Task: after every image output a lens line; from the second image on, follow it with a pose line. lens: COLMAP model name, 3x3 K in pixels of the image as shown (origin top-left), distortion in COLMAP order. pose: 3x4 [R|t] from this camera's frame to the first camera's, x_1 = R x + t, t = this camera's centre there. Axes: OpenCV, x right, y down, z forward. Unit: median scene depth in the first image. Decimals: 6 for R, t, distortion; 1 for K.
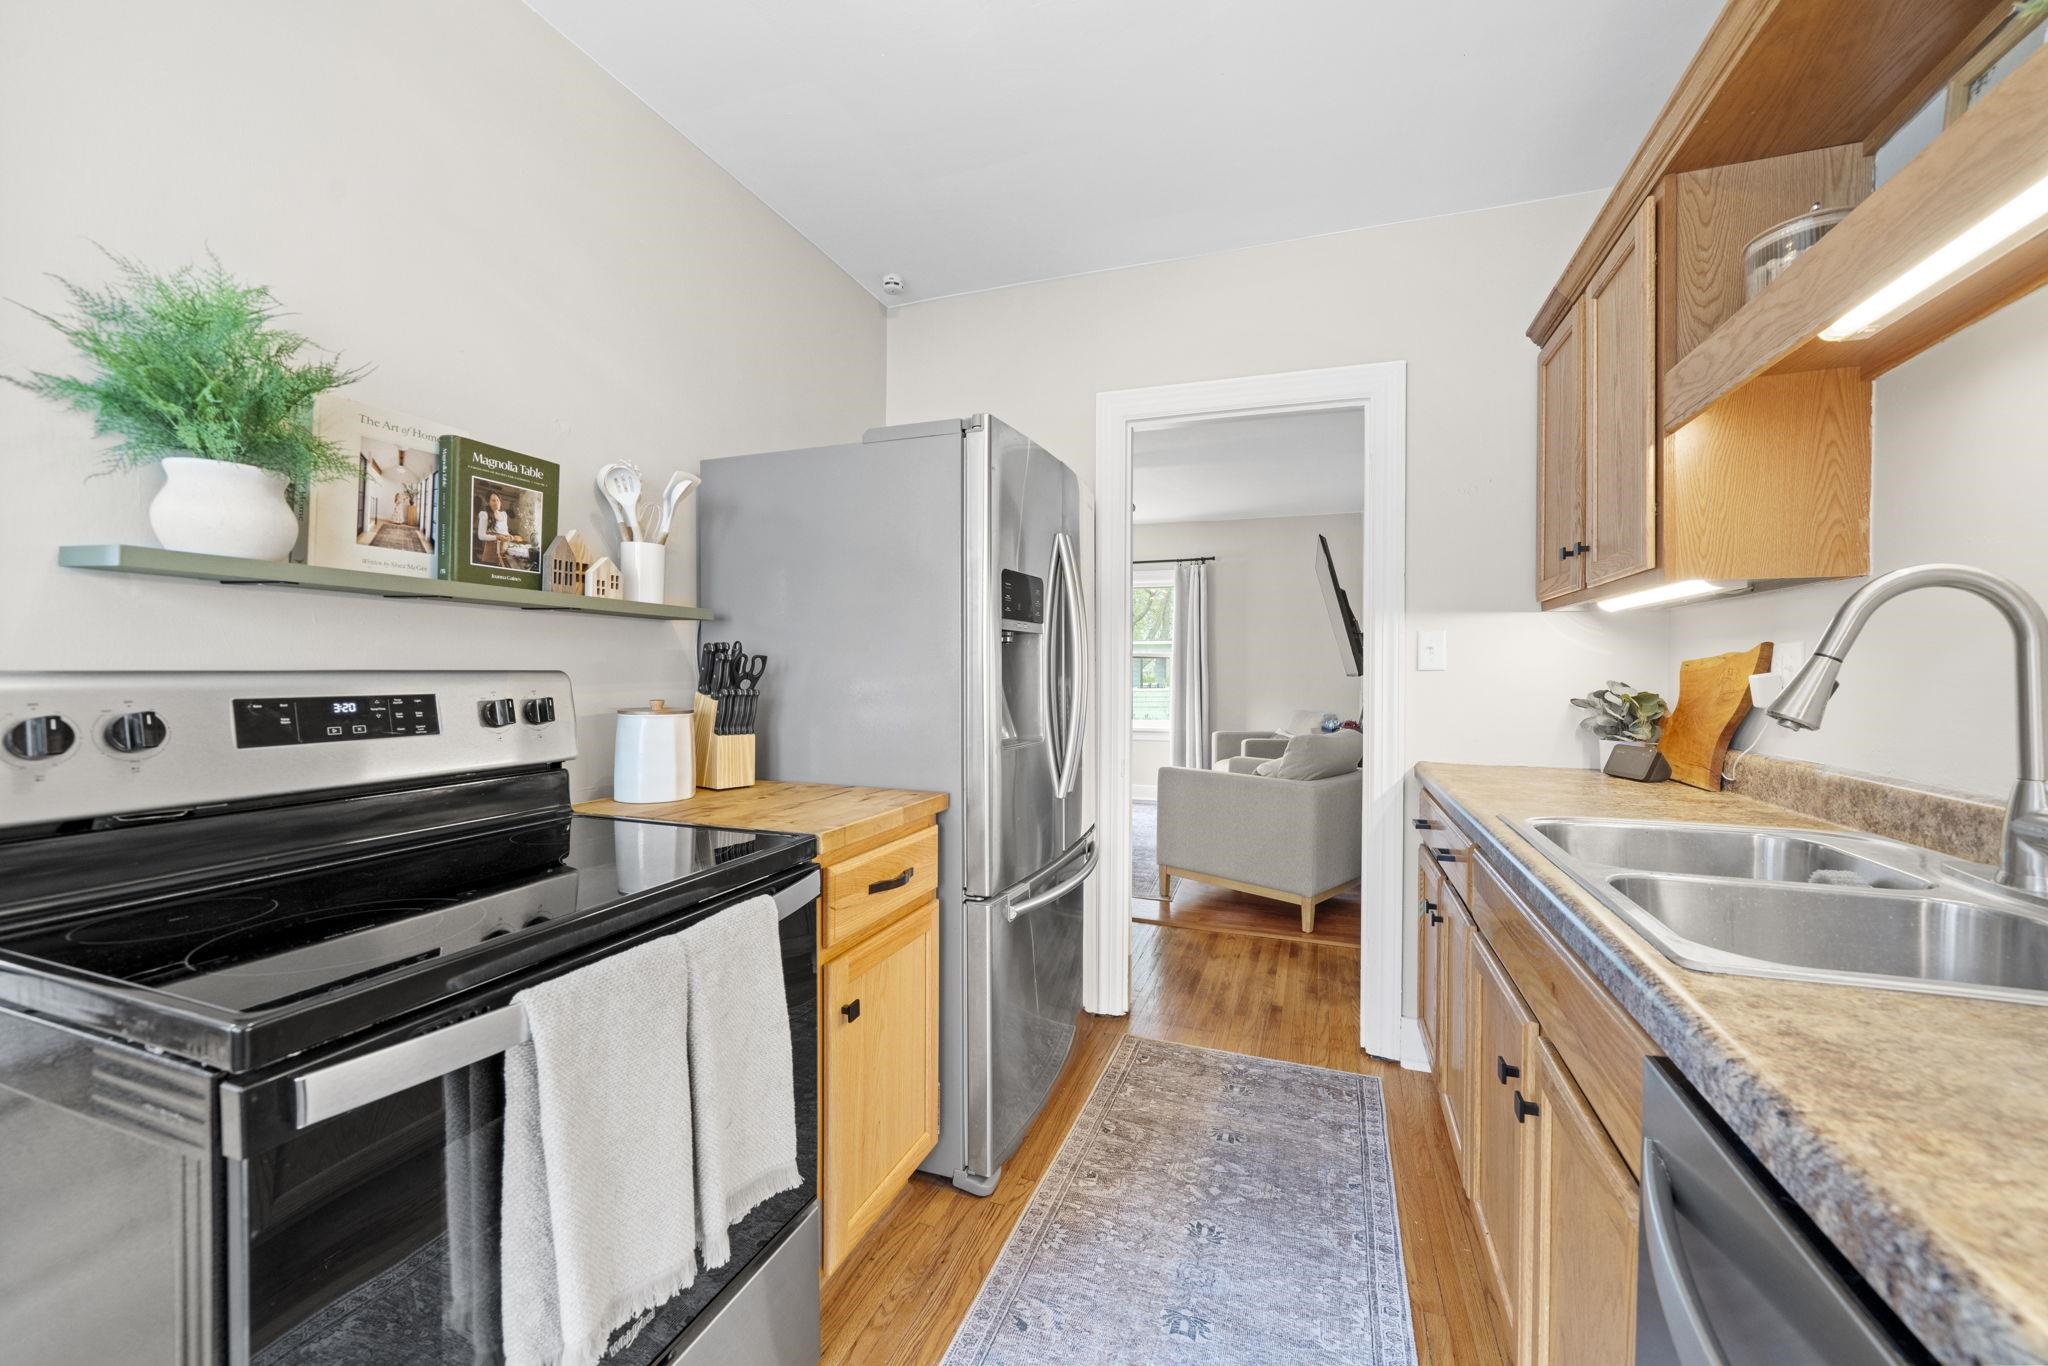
lens RADIAL K [[769.7, 0, 1024.0], [0, 769.7, 683.0], [0, 0, 1]] dist [-0.004862, -0.000075]
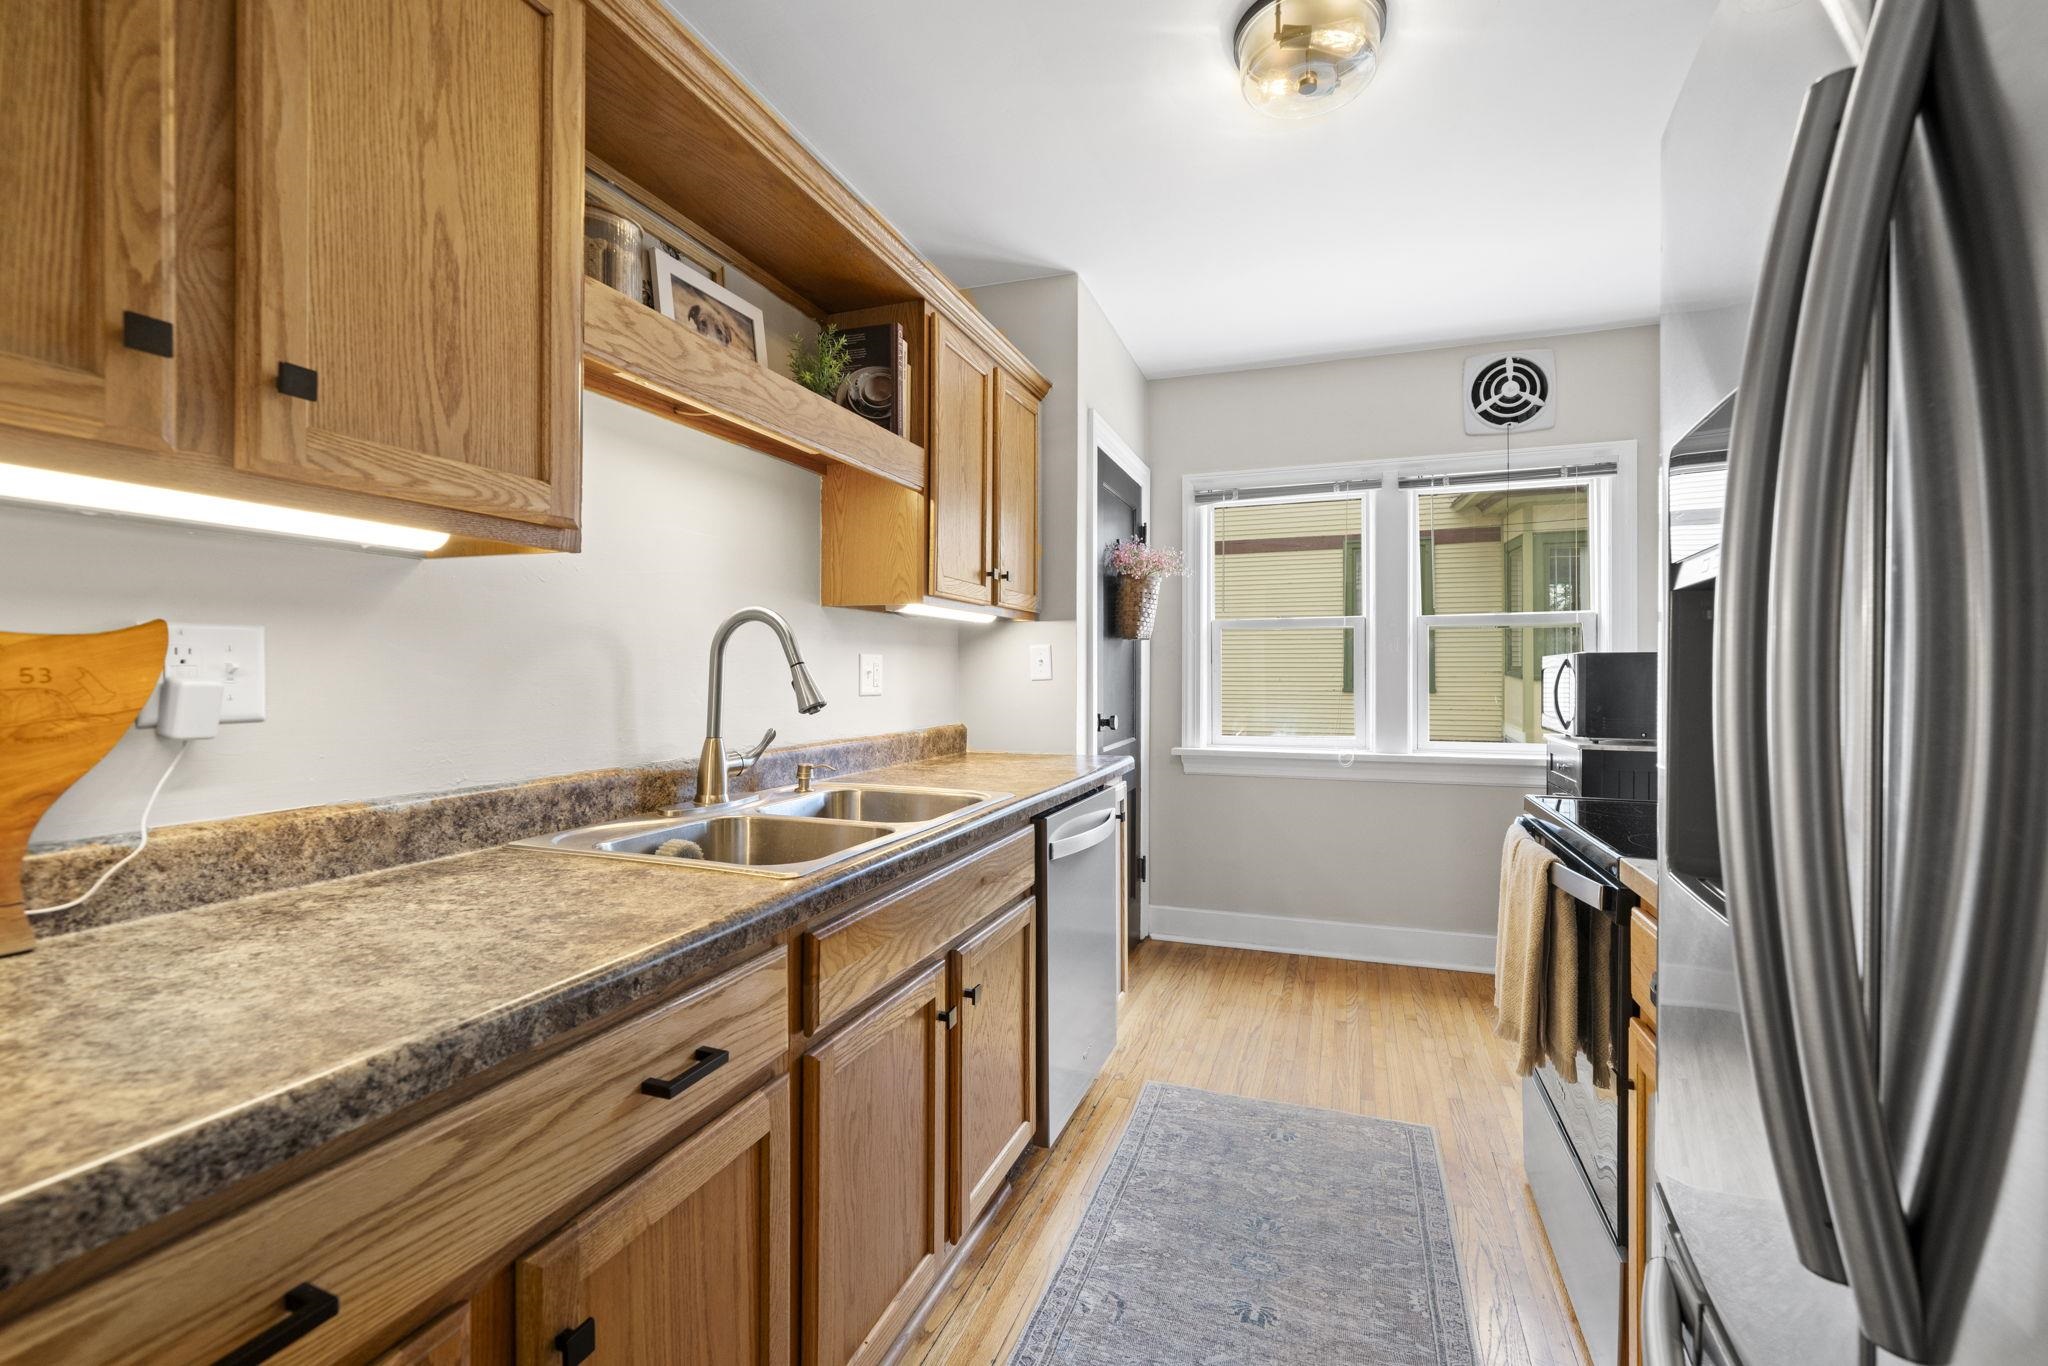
lens RADIAL K [[769.7, 0, 1024.0], [0, 769.7, 683.0], [0, 0, 1]] dist [-0.004862, -0.000075]
pose [[-0.999965, -0.007701, 0.003266, 0.047999], [-0.007578, 0.999316, 0.036194, -0.056610], [-0.003542, 0.036168, -0.999339, 1.931854]]
